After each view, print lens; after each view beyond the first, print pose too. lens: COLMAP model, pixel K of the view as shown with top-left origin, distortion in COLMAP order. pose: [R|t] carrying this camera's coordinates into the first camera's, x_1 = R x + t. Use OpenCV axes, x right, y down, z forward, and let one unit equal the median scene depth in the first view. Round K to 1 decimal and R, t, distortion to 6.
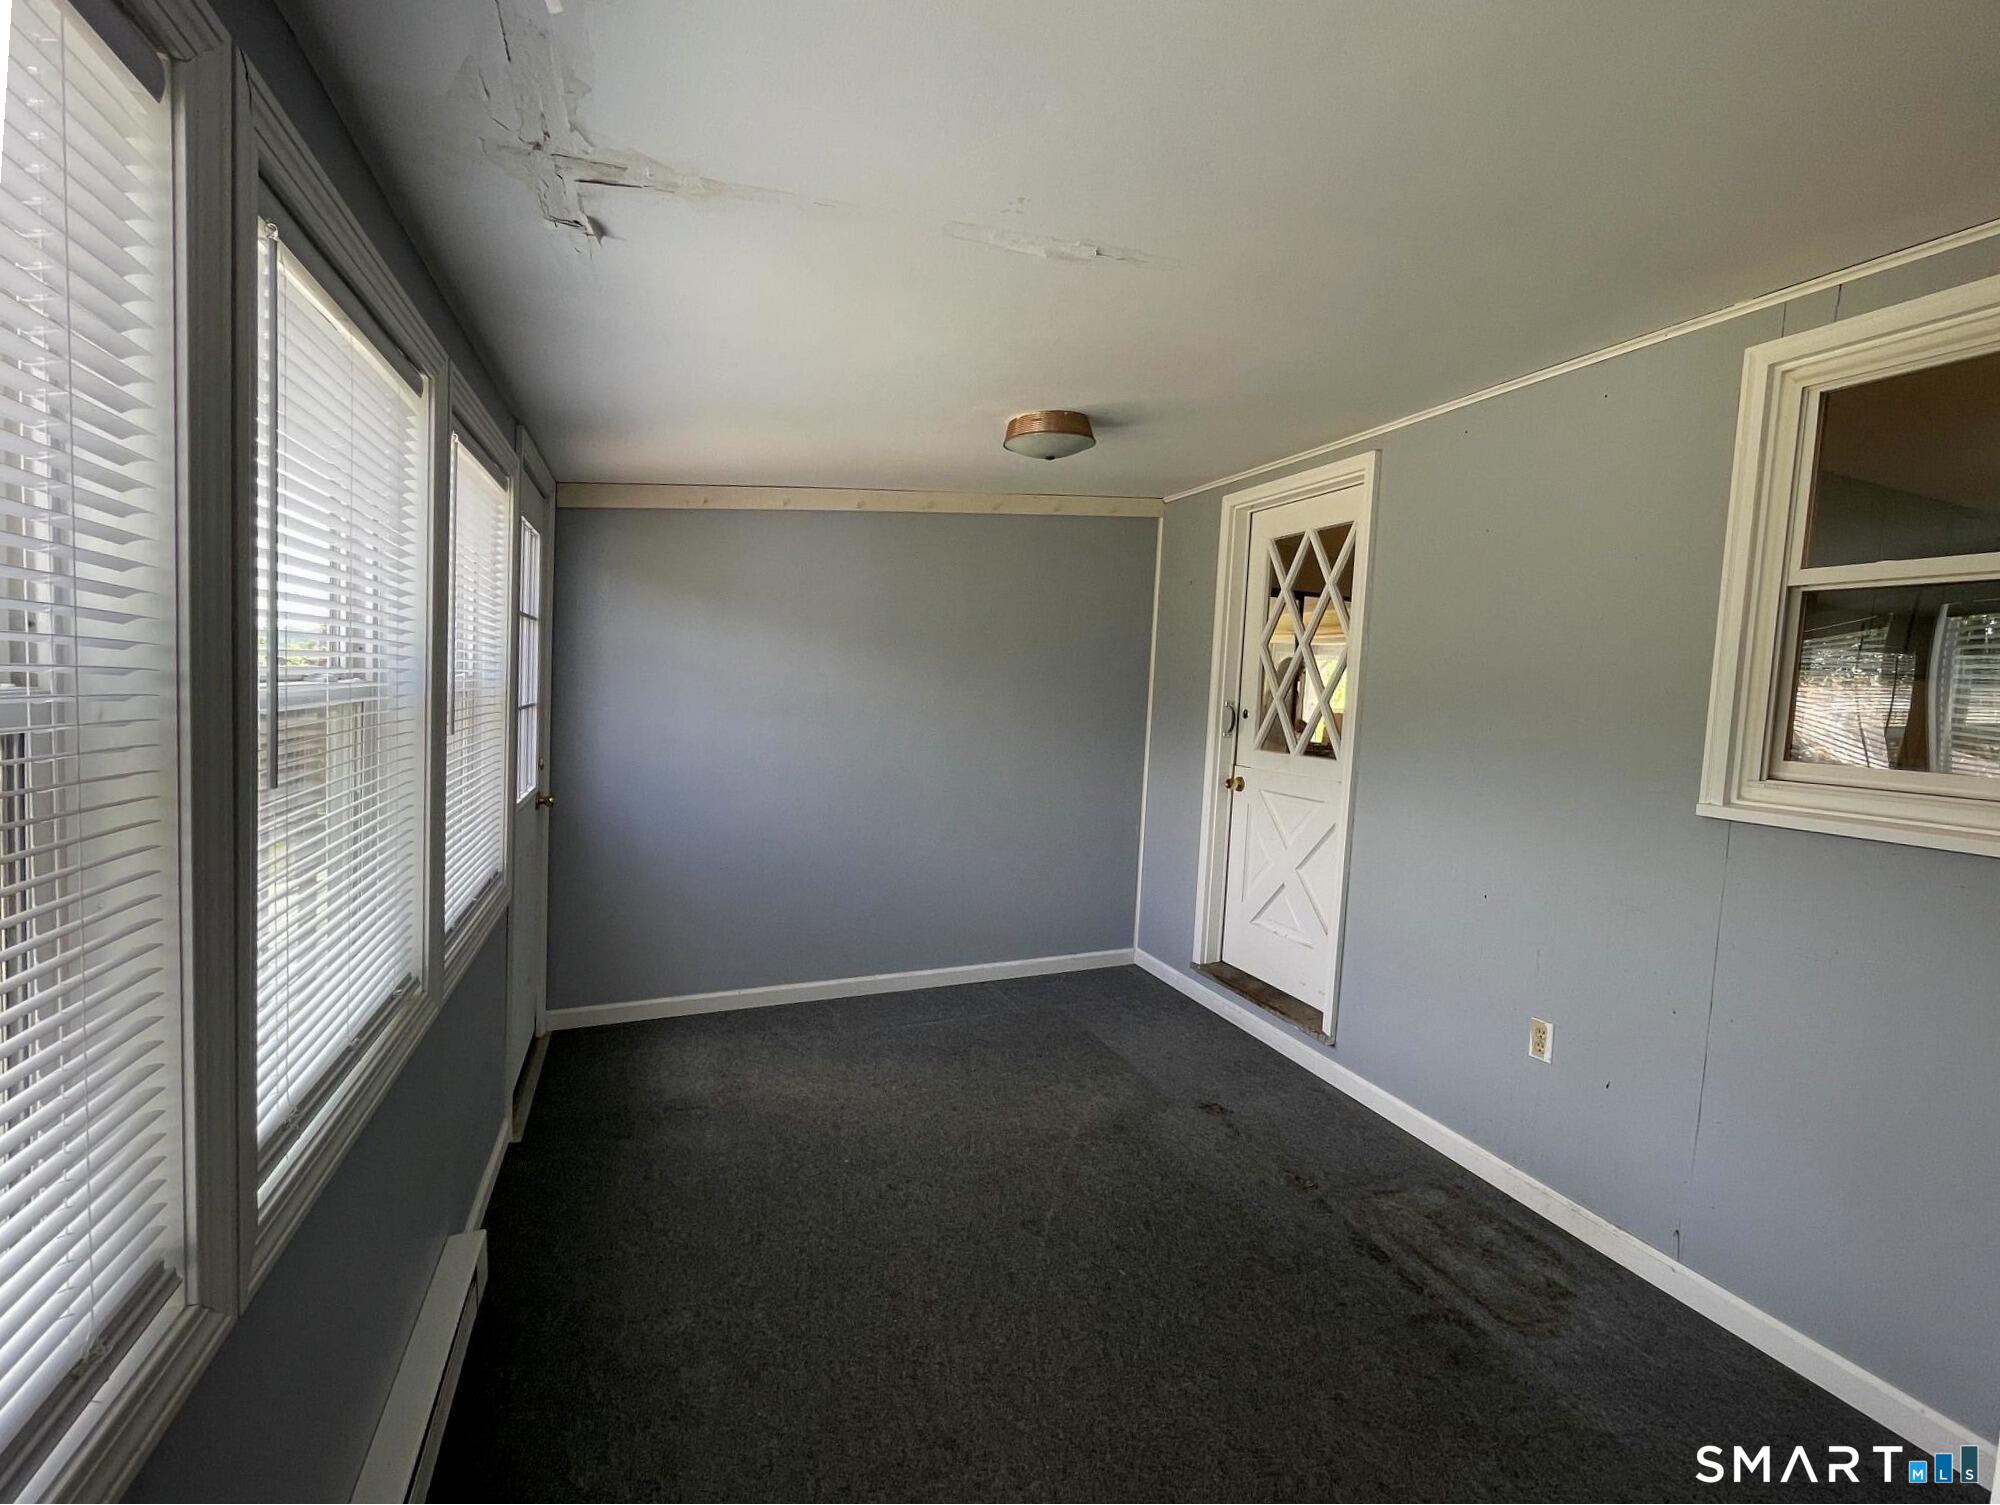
lens RADIAL K [[816.4, 0, 1010.0], [0, 816.4, 750.6], [0, 0, 1]] dist [0.002284, 0.000248]
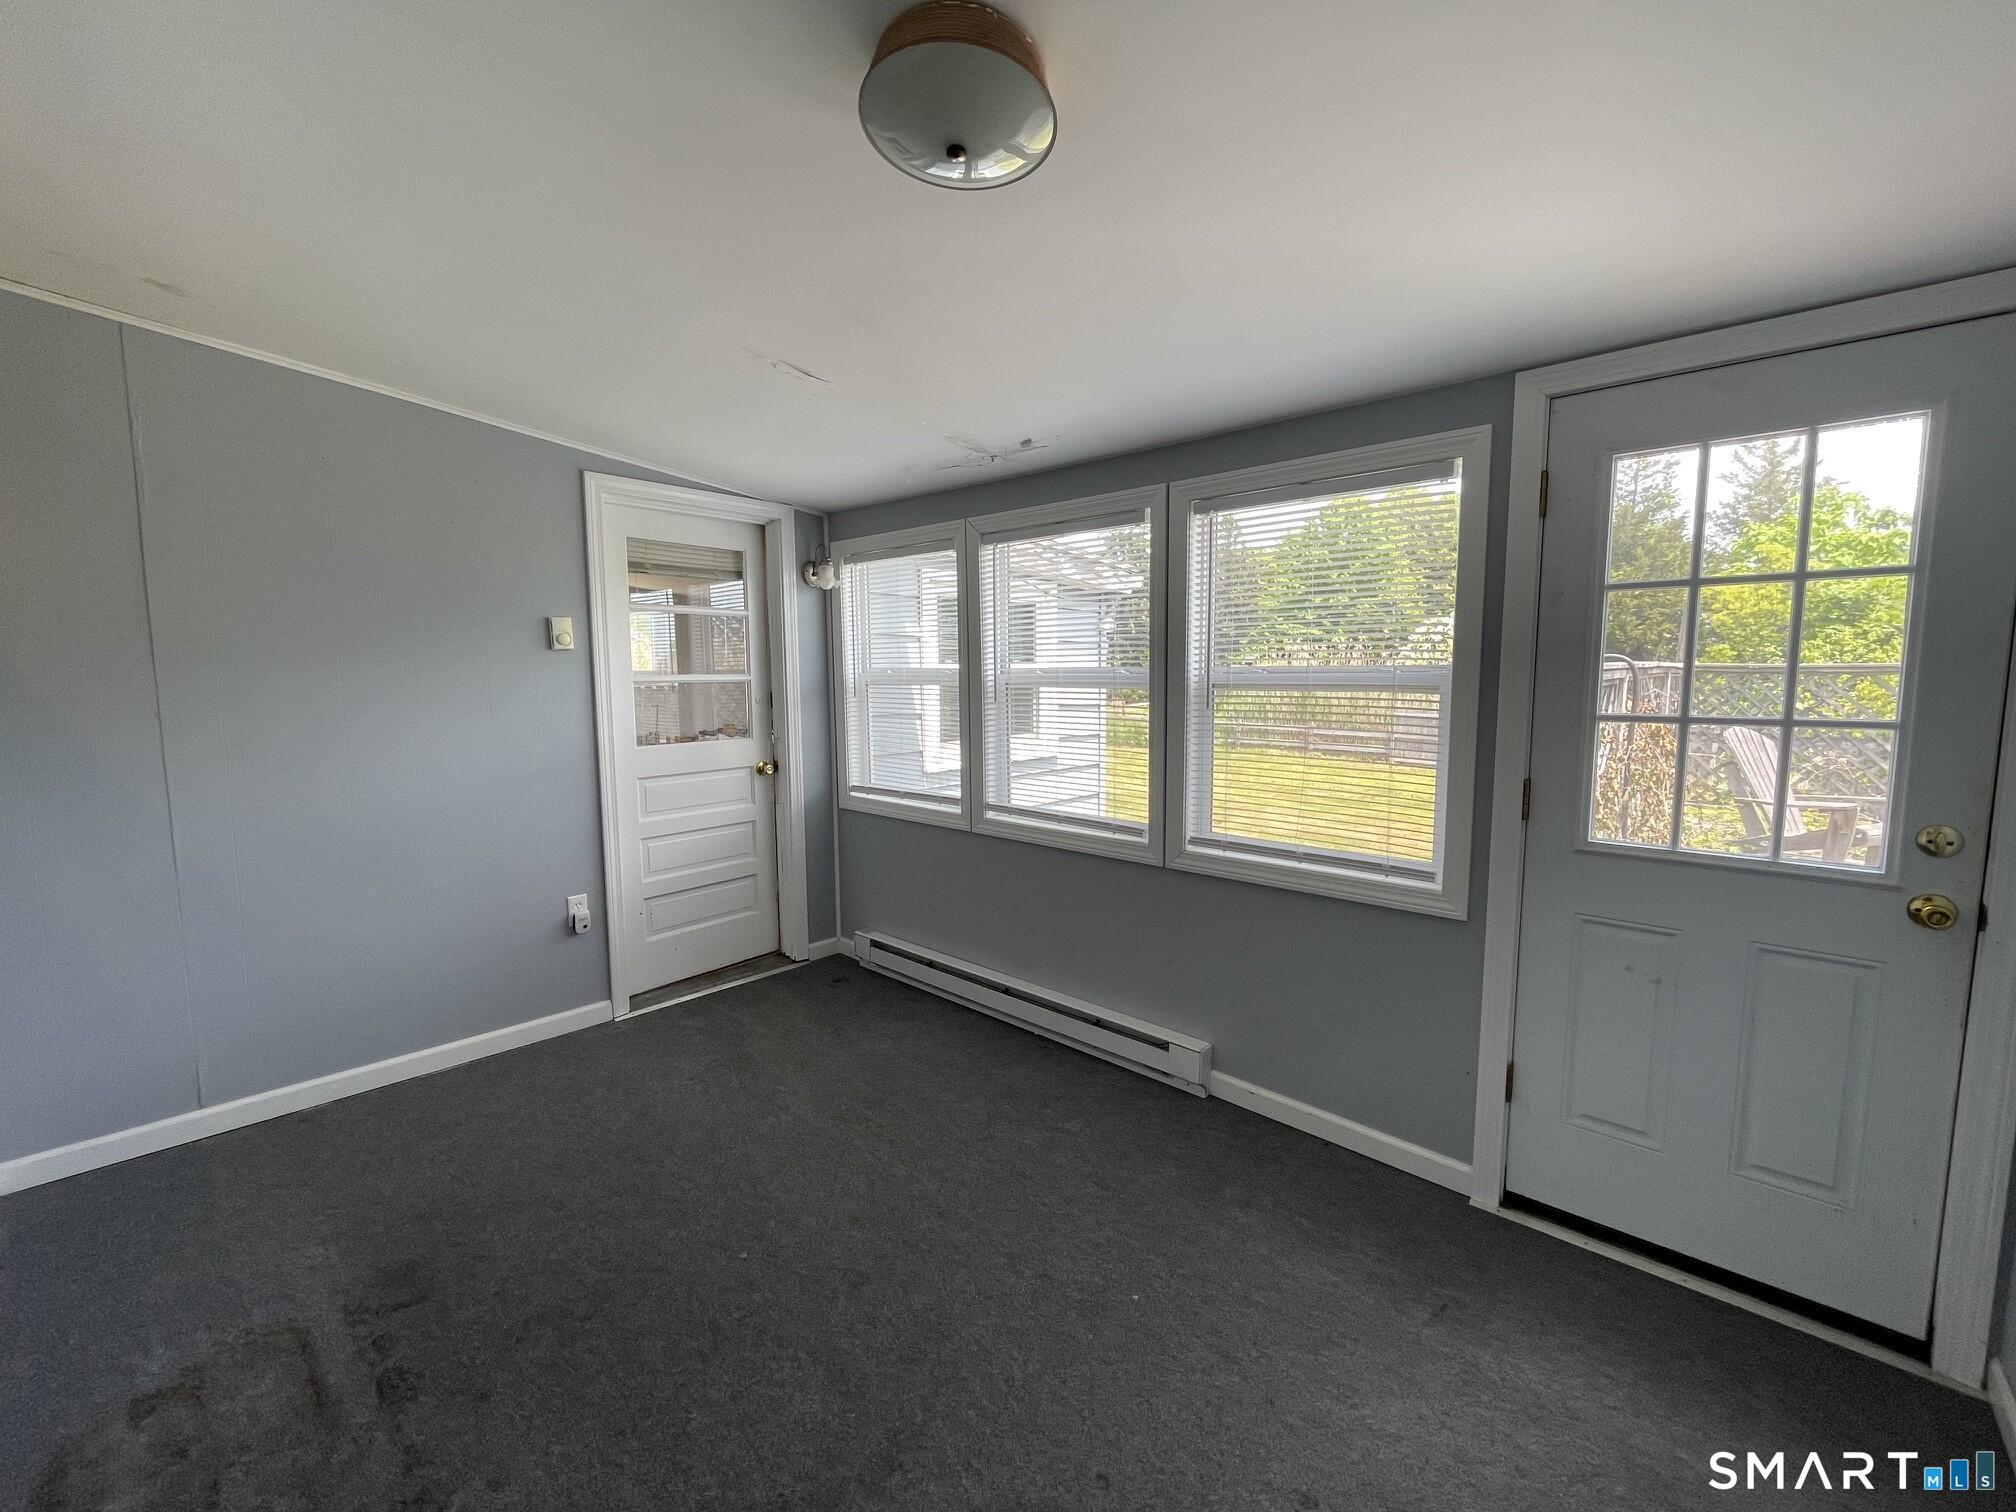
lens RADIAL K [[822.9, 0, 1018.1], [0, 822.9, 754.1], [0, 0, 1]] dist [0.002284, 0.000248]
pose [[-0.883240, -0.003753, -0.468906, 0.213420], [-0.080669, 0.986276, 0.144055, -0.073137], [0.461930, 0.165061, -0.871421, 1.296403]]
